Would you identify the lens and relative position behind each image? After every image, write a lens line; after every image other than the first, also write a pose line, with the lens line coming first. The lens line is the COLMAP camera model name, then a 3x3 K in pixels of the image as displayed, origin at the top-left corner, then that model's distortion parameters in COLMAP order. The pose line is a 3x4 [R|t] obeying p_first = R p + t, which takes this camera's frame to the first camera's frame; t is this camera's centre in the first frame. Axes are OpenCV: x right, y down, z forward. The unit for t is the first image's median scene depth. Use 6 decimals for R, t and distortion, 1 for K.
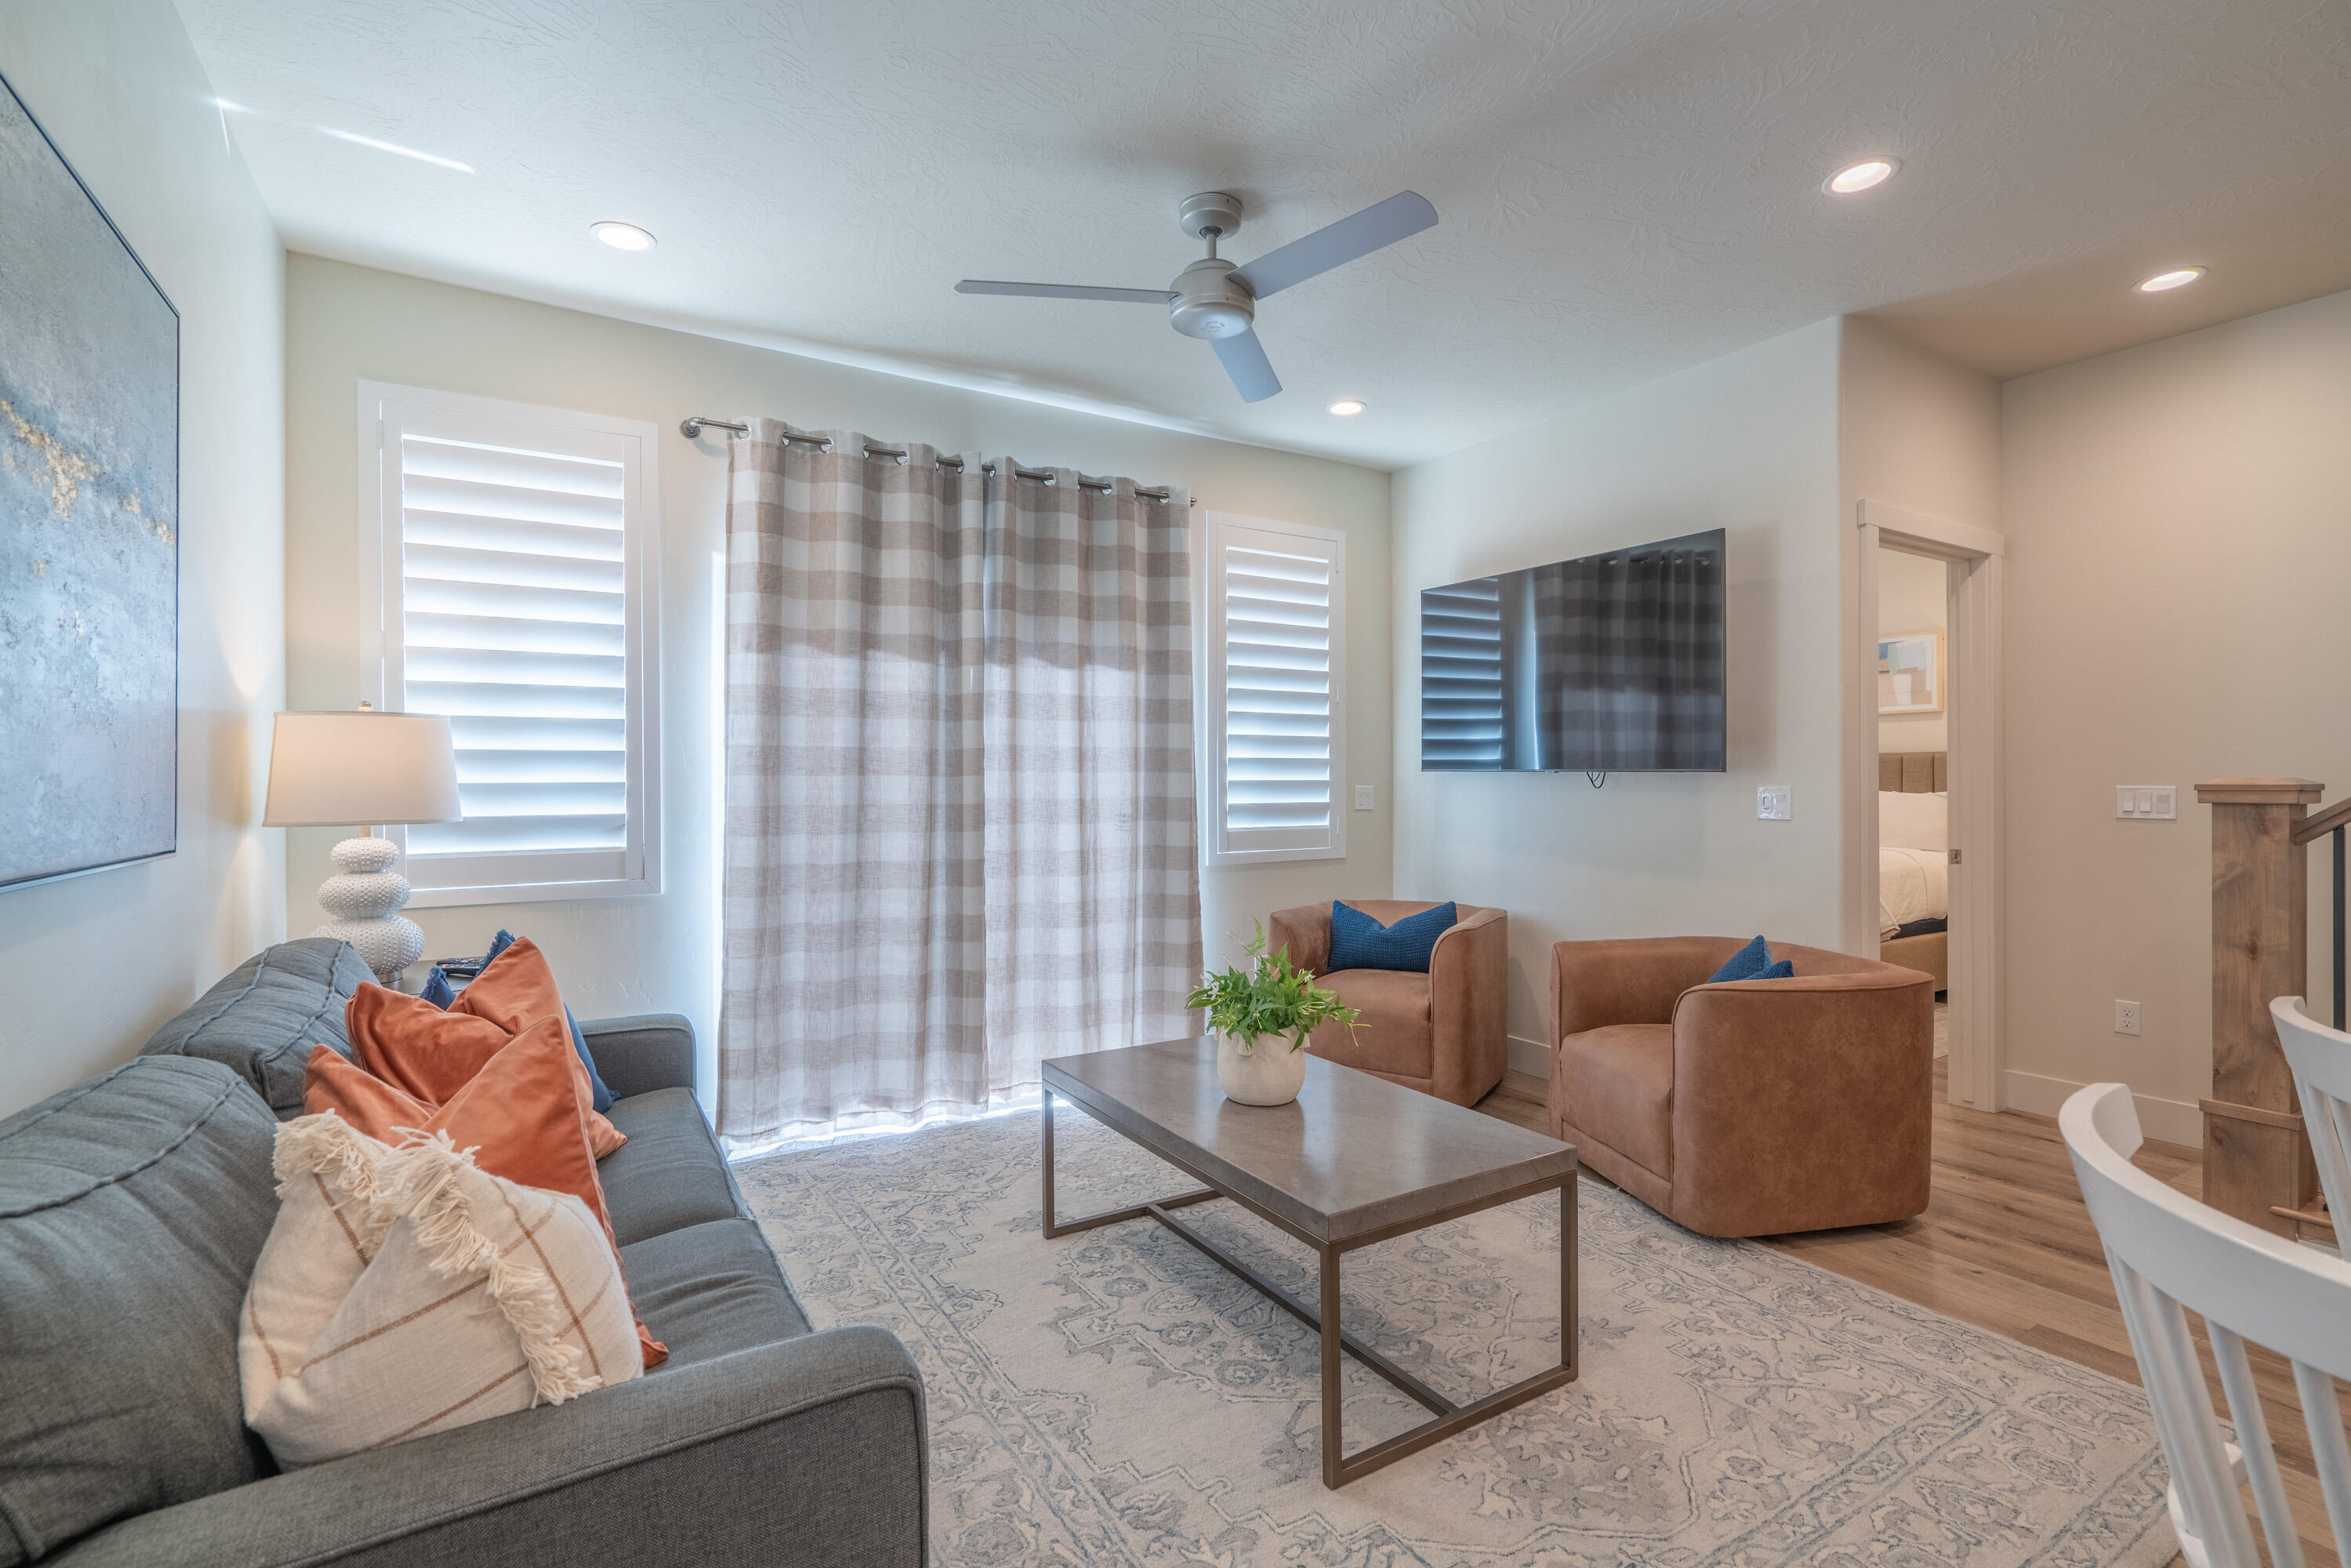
lens RADIAL K [[1118.1, 0, 1078.7], [0, 1118.1, 781.0], [0, 0, 1]] dist [-0.010906, 0.007059]
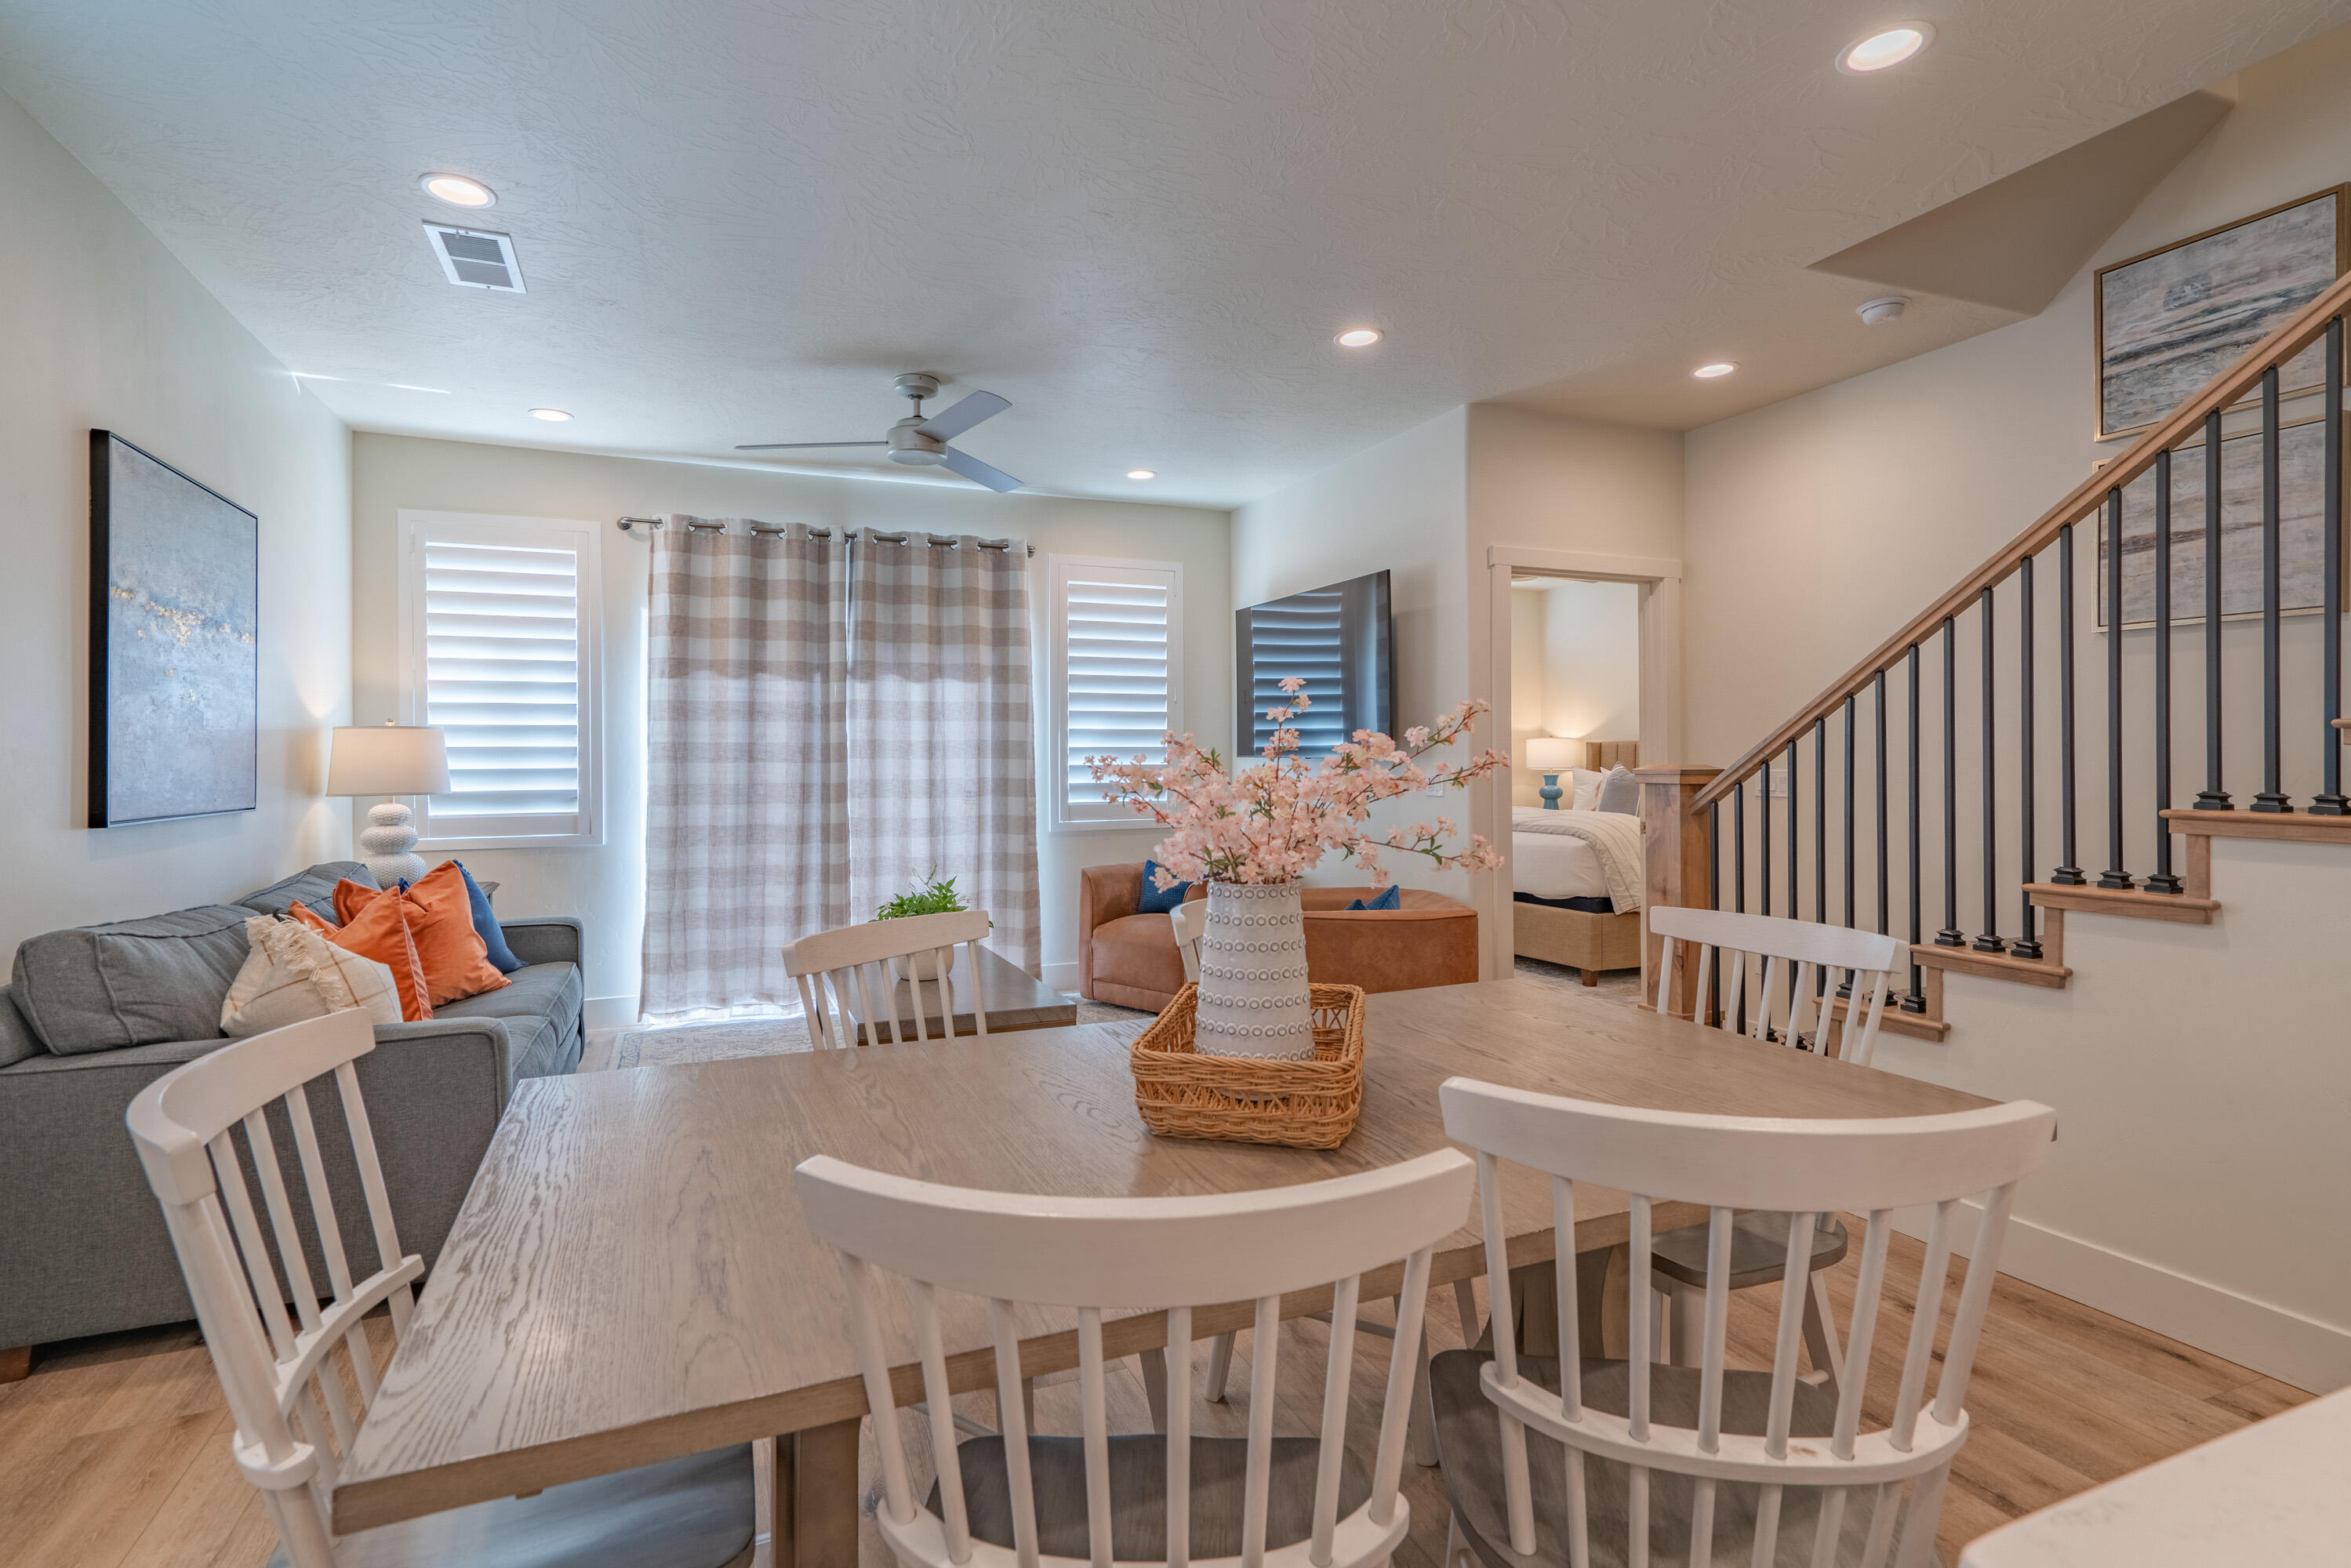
lens RADIAL K [[1118.0, 0, 1079.9], [0, 1118.0, 763.2], [0, 0, 1]] dist [-0.010906, 0.007059]
pose [[0.990412, -0.002142, -0.138128, 0.412435], [0.002354, 0.999996, 0.001373, -0.005633], [0.138124, -0.001685, 0.990413, -0.331407]]
